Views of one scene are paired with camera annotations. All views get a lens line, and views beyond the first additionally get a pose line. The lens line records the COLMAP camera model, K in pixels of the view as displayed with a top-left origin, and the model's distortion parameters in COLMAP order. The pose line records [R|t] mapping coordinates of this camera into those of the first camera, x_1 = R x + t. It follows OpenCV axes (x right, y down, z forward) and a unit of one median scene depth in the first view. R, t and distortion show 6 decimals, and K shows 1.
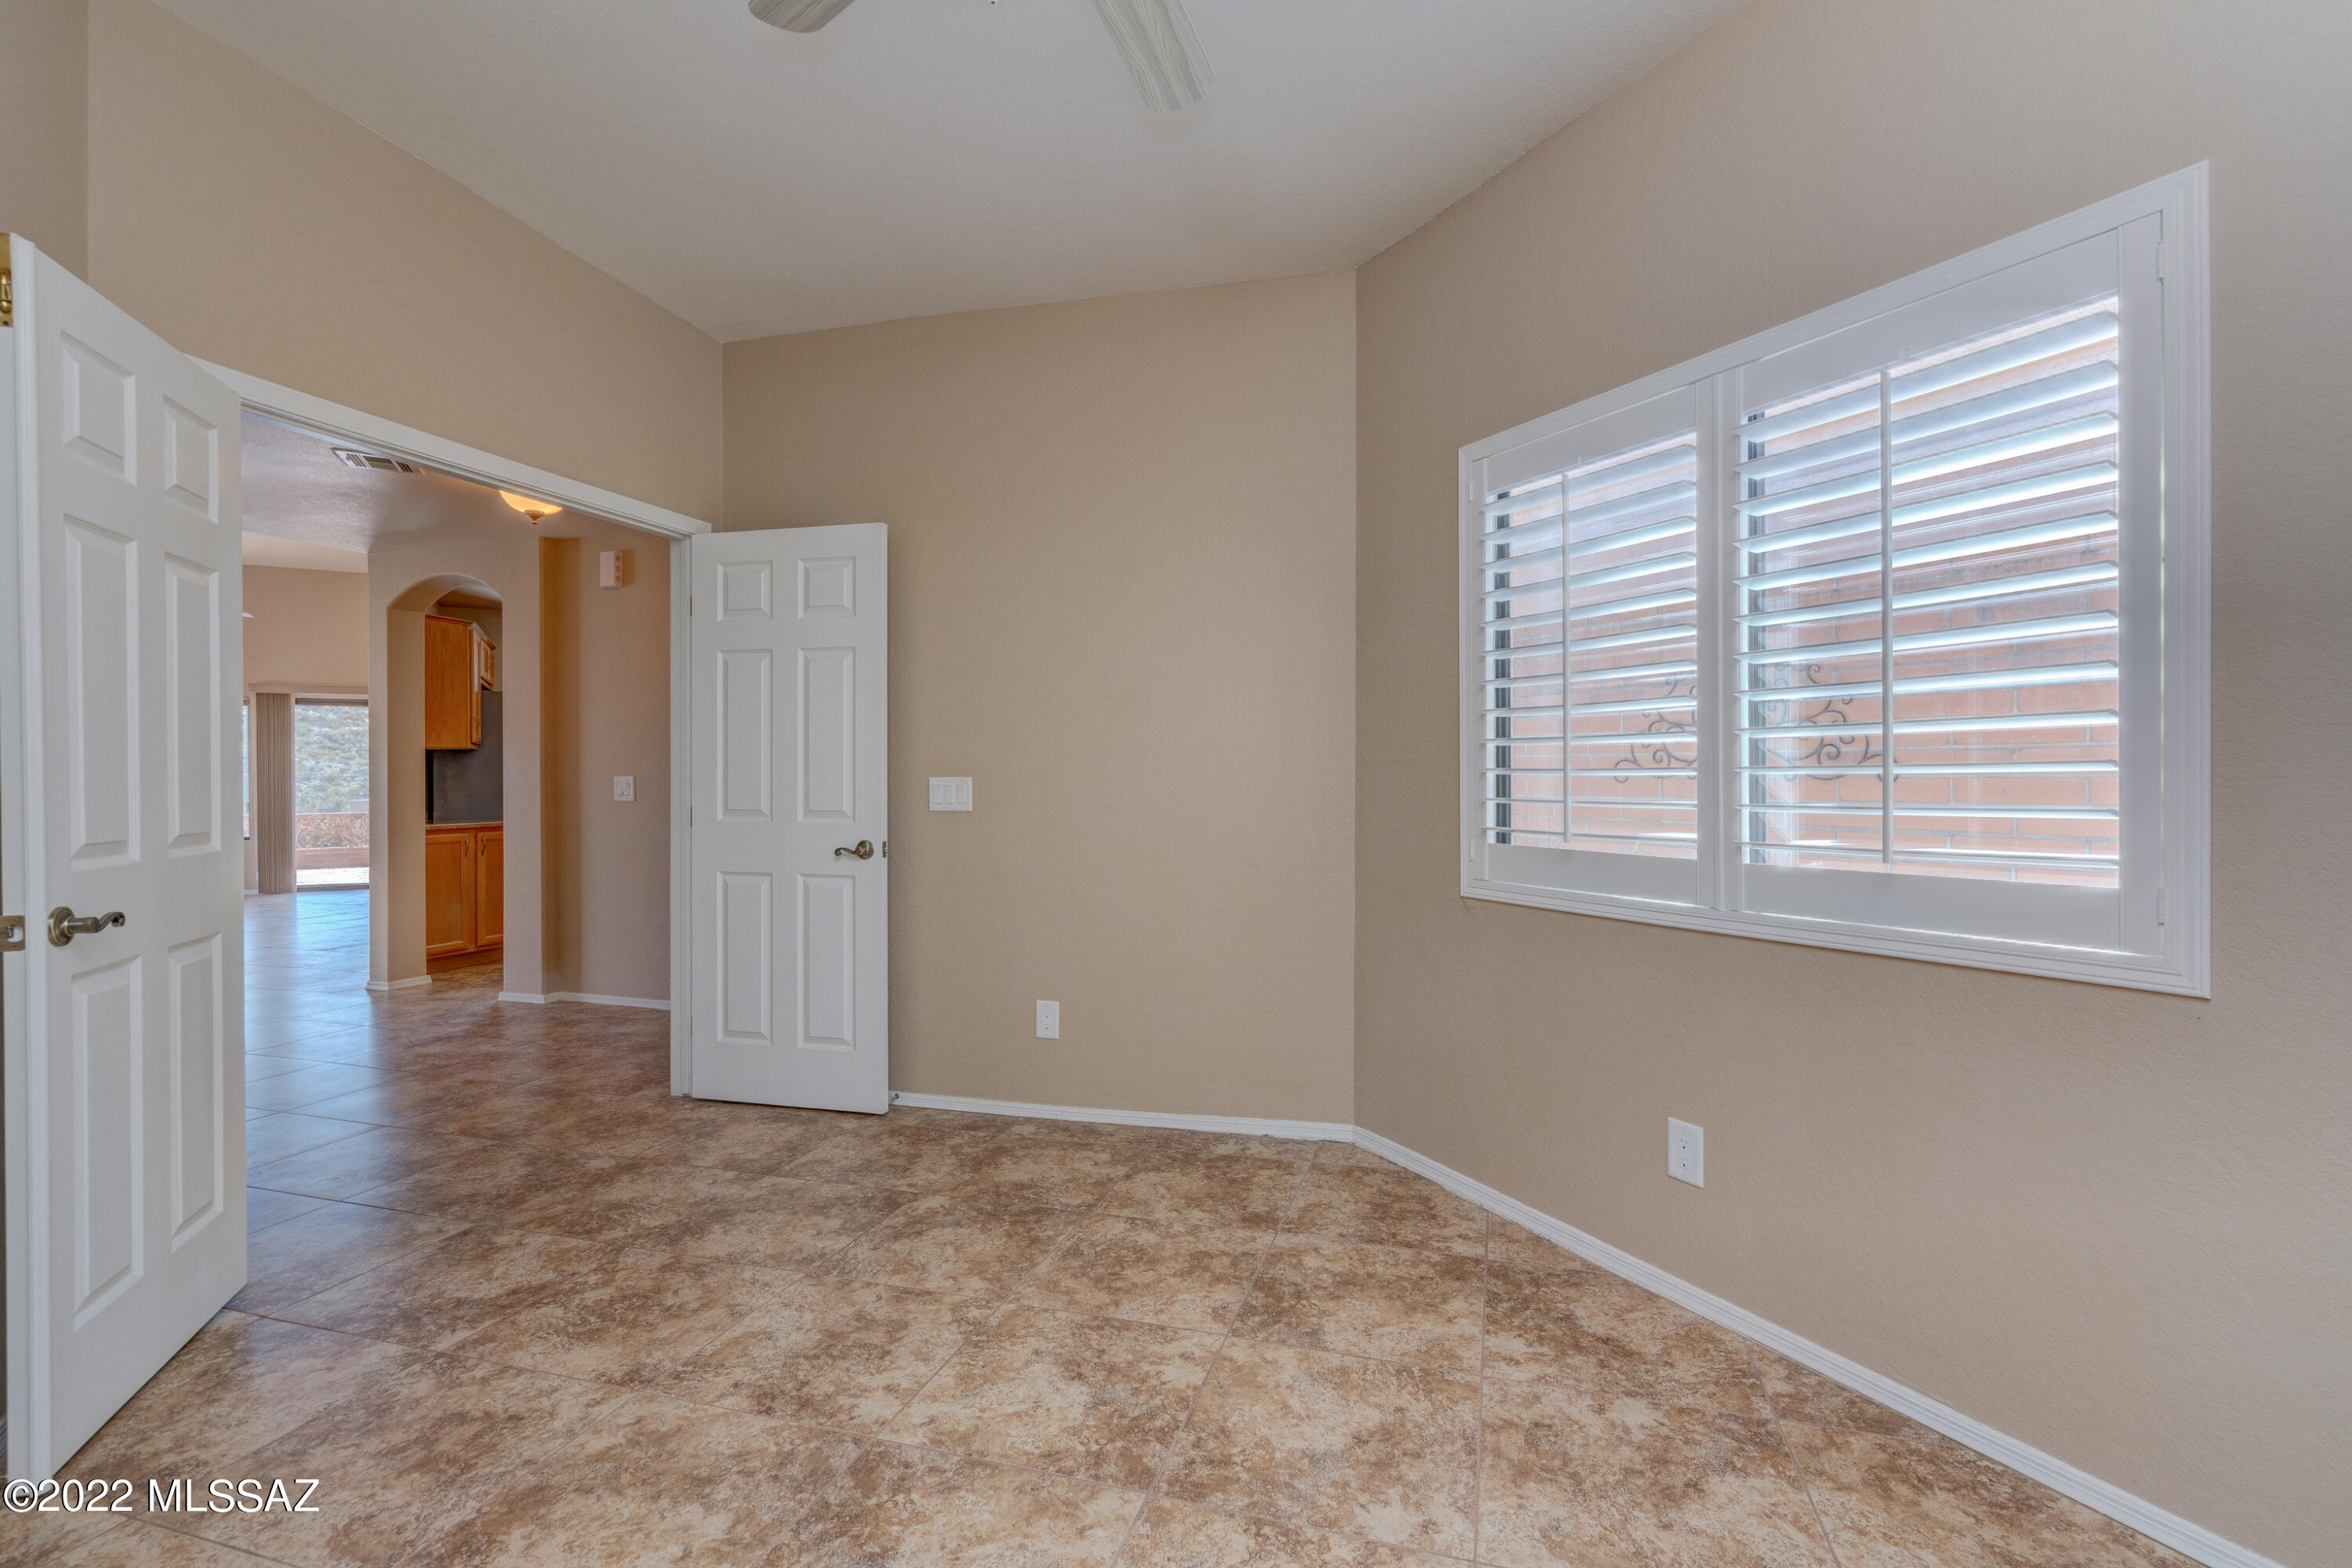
lens RADIAL K [[1061.1, 0, 1177.5], [0, 1061.1, 785.7], [0, 0, 1]] dist [-0.003209, 0.001179]
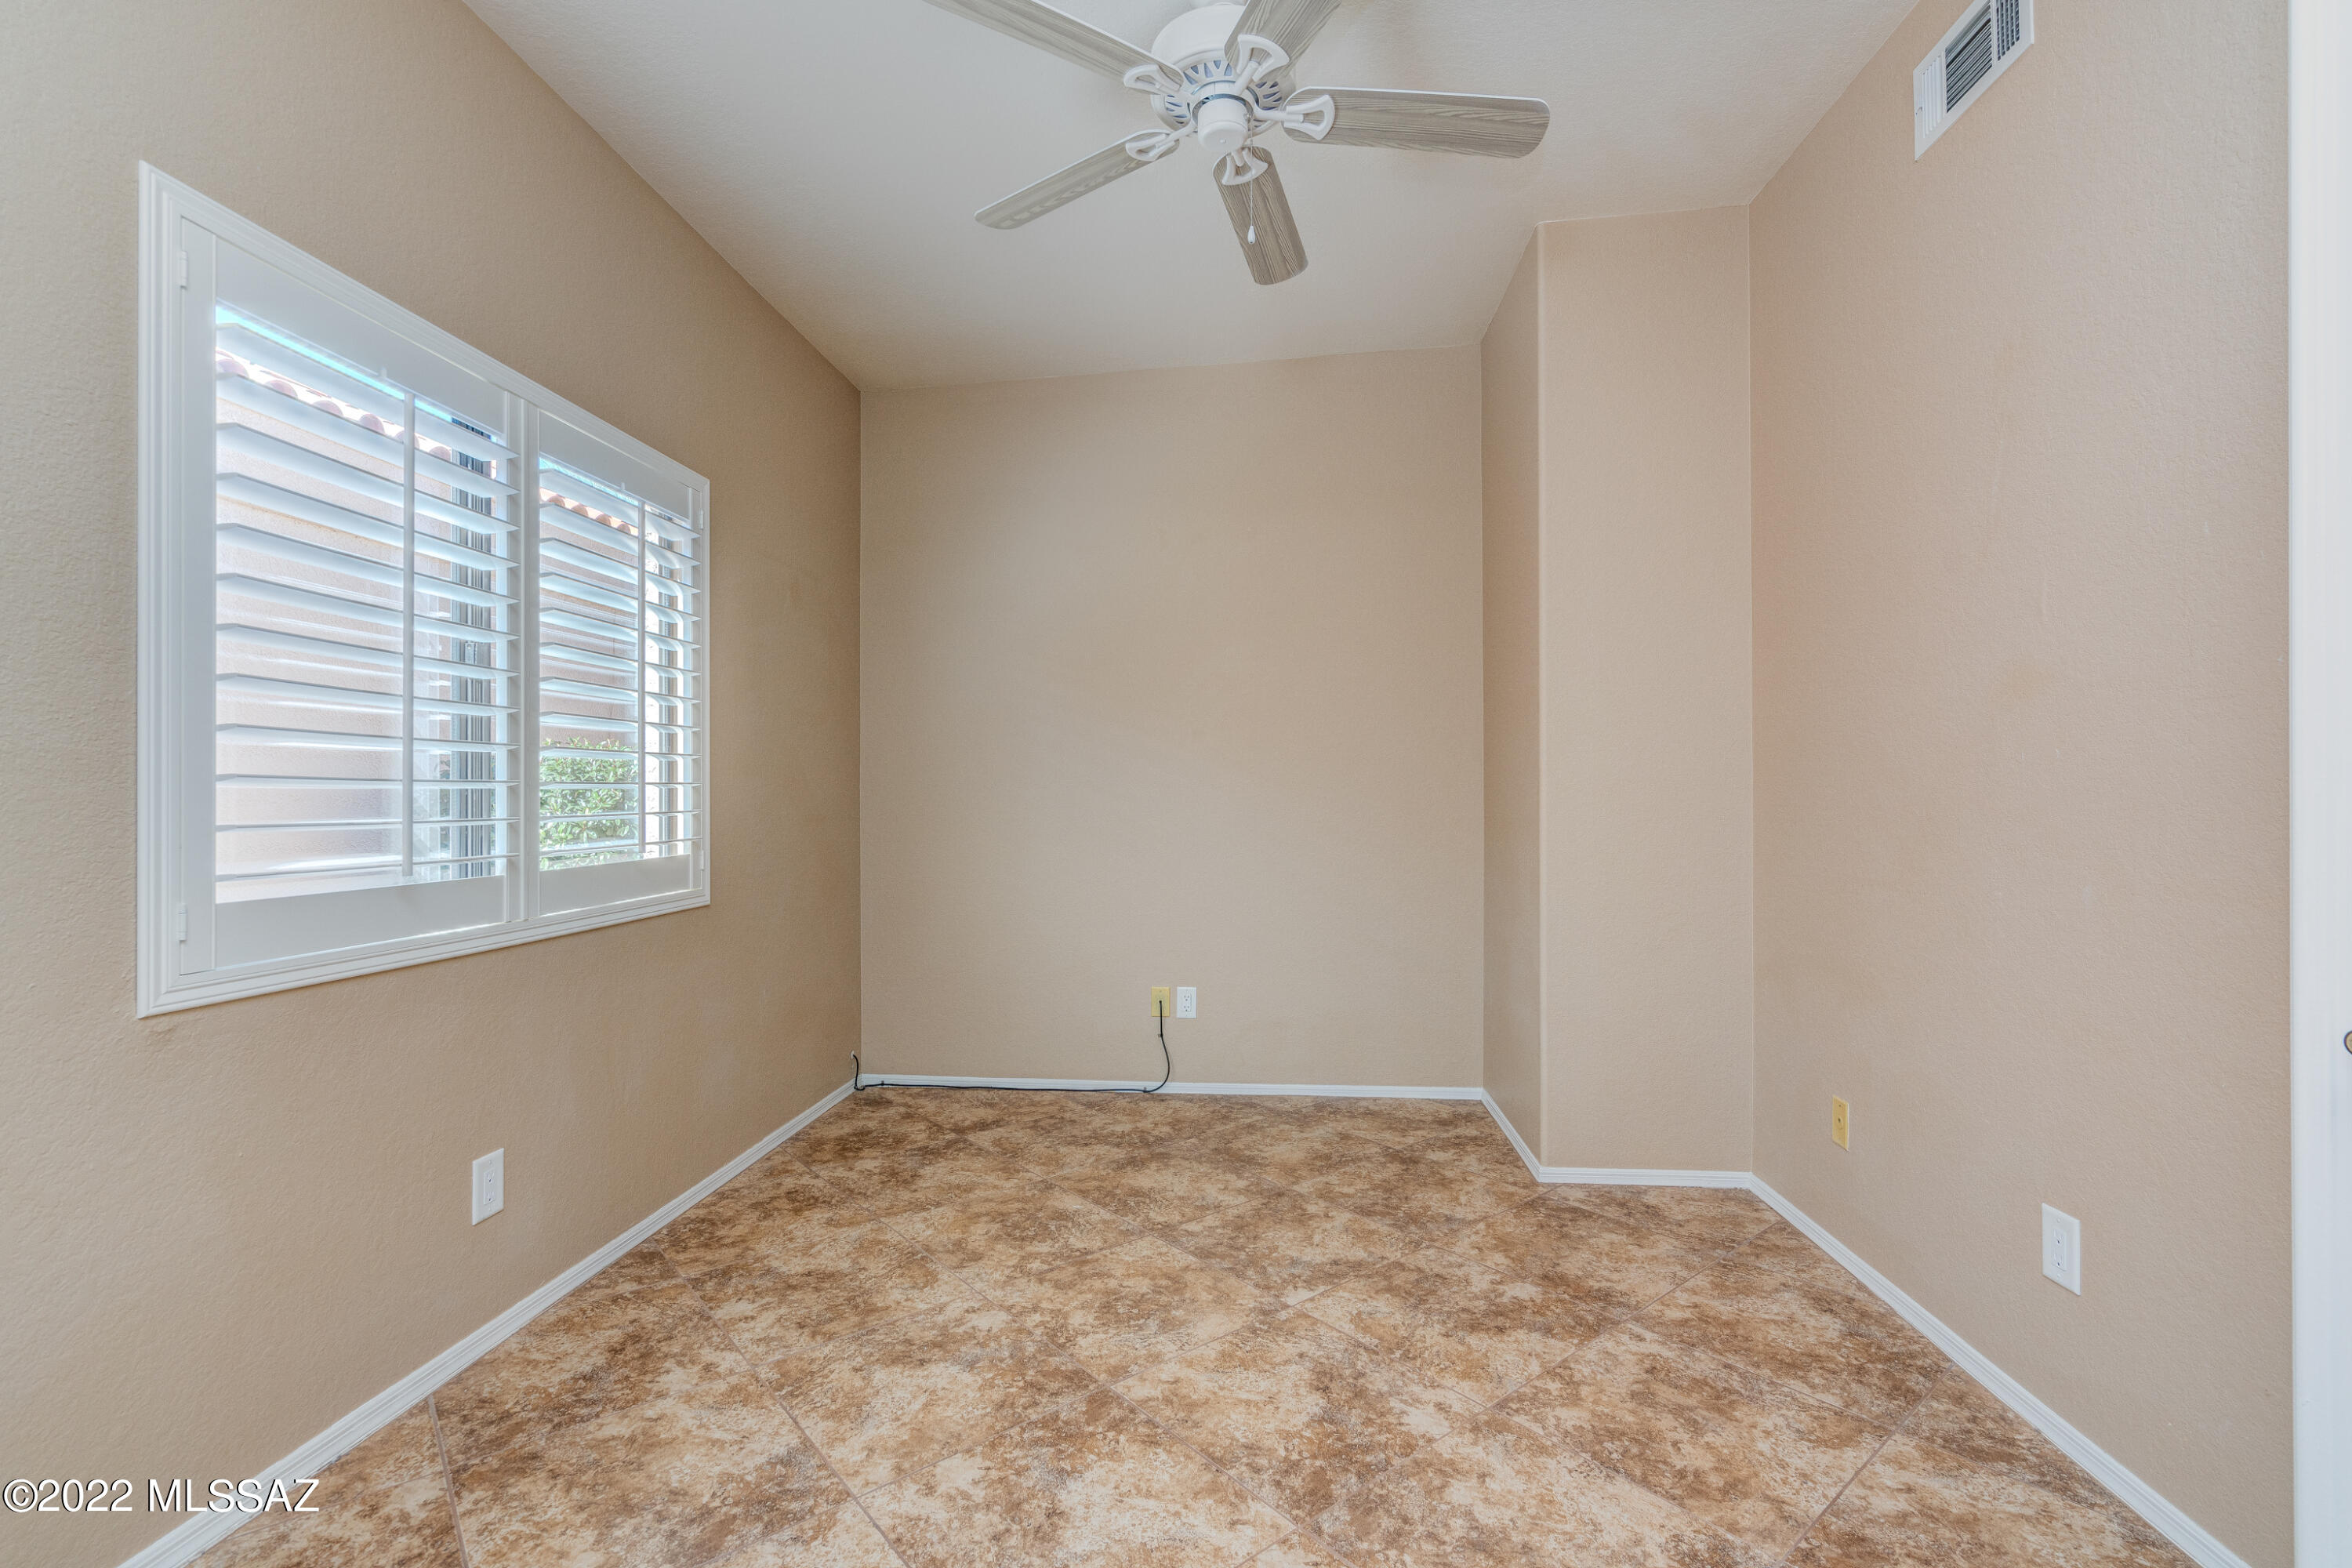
lens RADIAL K [[1061.1, 0, 1177.5], [0, 1061.1, 785.7], [0, 0, 1]] dist [-0.003209, 0.001179]
pose [[-0.837848, 0.009577, 0.545820, -0.694006], [0.009298, 0.999951, -0.003272, -0.005088], [-0.545824, 0.002334, -0.837896, 1.804687]]
